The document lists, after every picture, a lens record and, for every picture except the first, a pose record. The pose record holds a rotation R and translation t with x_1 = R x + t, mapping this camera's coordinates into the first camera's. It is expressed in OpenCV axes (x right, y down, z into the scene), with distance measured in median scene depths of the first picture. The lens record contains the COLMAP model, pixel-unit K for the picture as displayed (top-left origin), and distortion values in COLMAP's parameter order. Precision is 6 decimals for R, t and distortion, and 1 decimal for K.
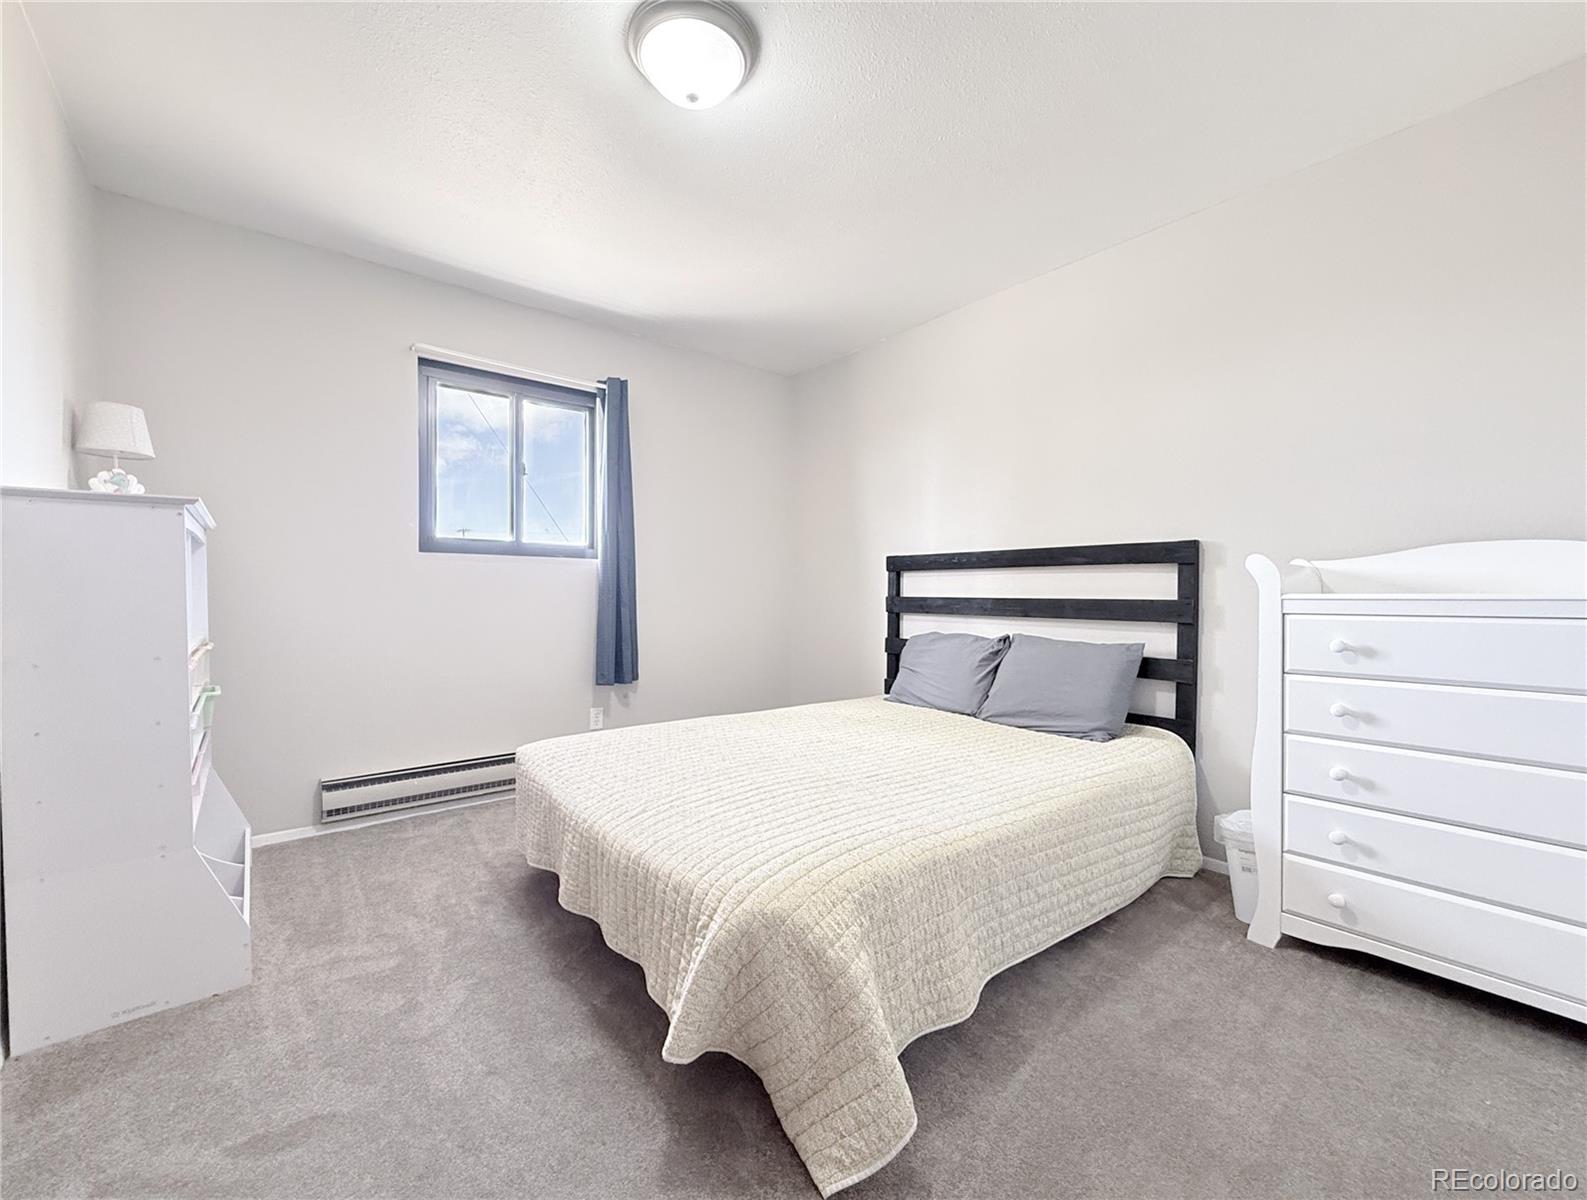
lens RADIAL K [[644.8, 0, 786.6], [0, 644.8, 596.7], [0, 0, 1]] dist [-0.001352, -0.000187]
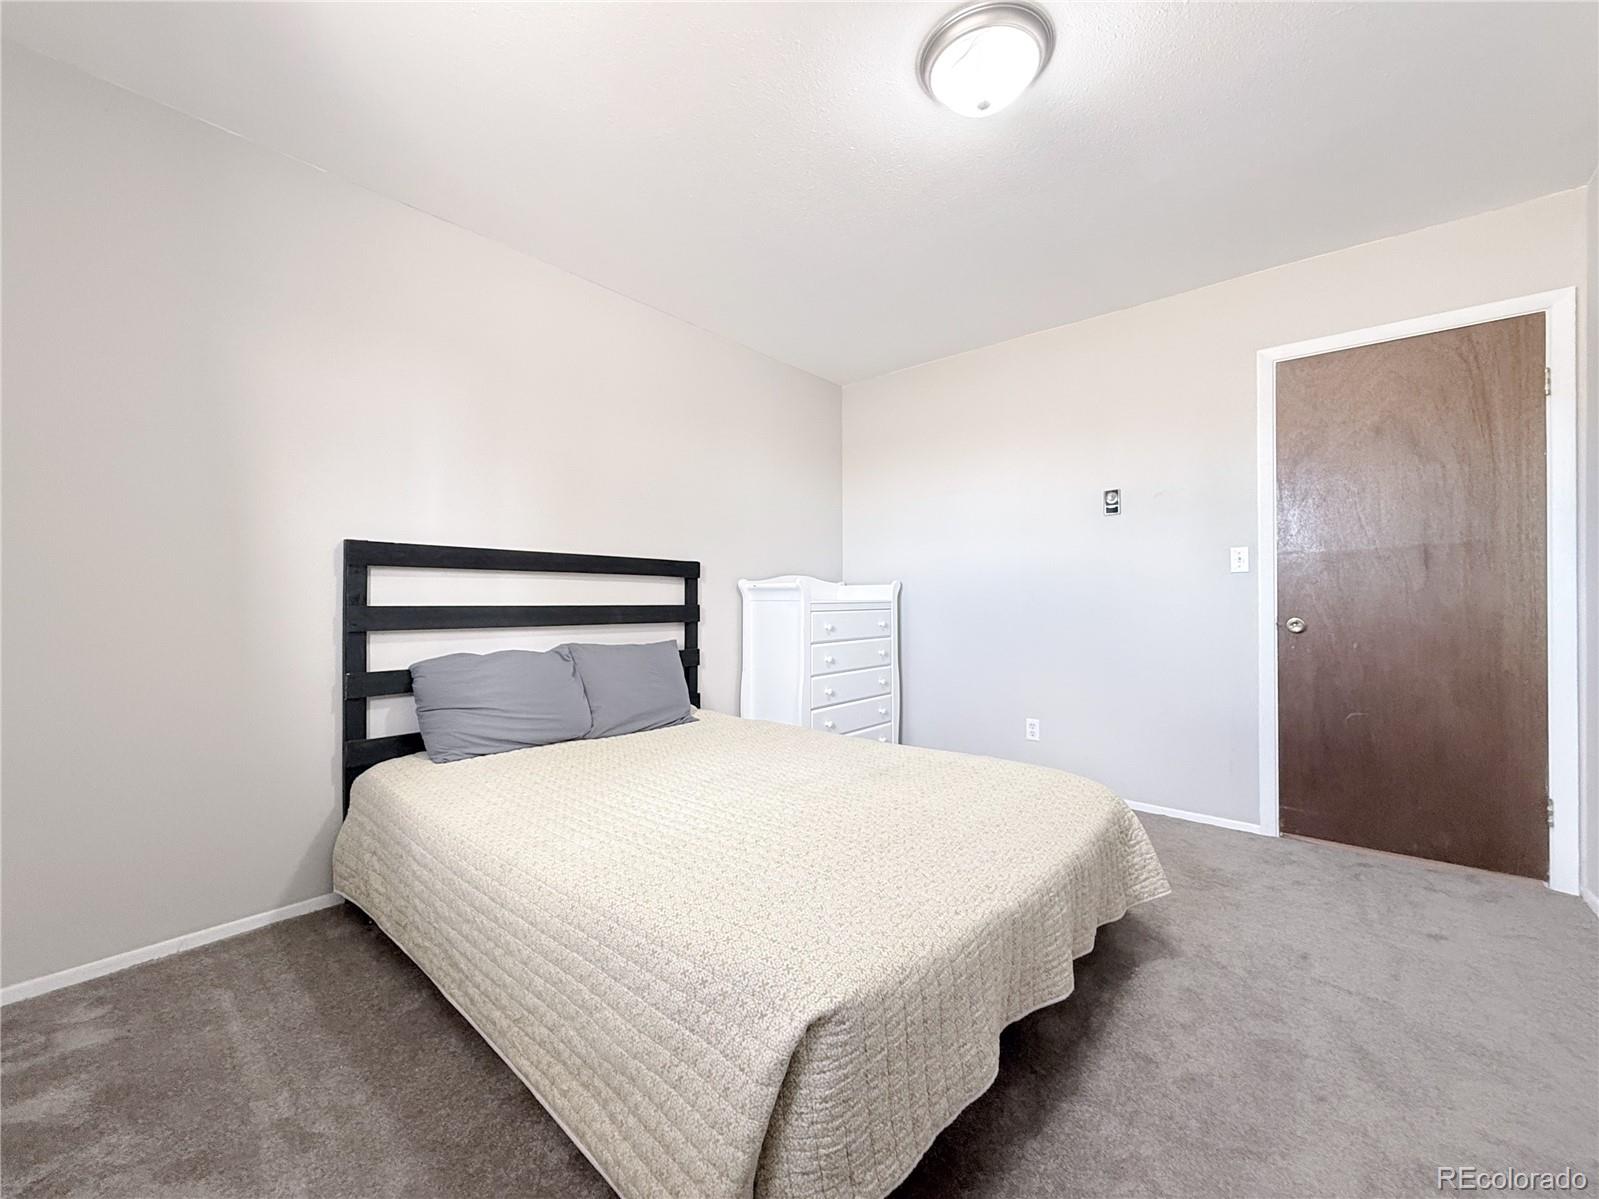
lens RADIAL K [[649.1, 0, 801.3], [0, 649.1, 594.2], [0, 0, 1]] dist [-0.001235, -0.000045]
pose [[-0.175497, 0.006393, 0.984459, -0.674076], [0.003377, 0.999977, -0.005892, -0.007750], [-0.984474, 0.002290, -0.175515, 0.894930]]
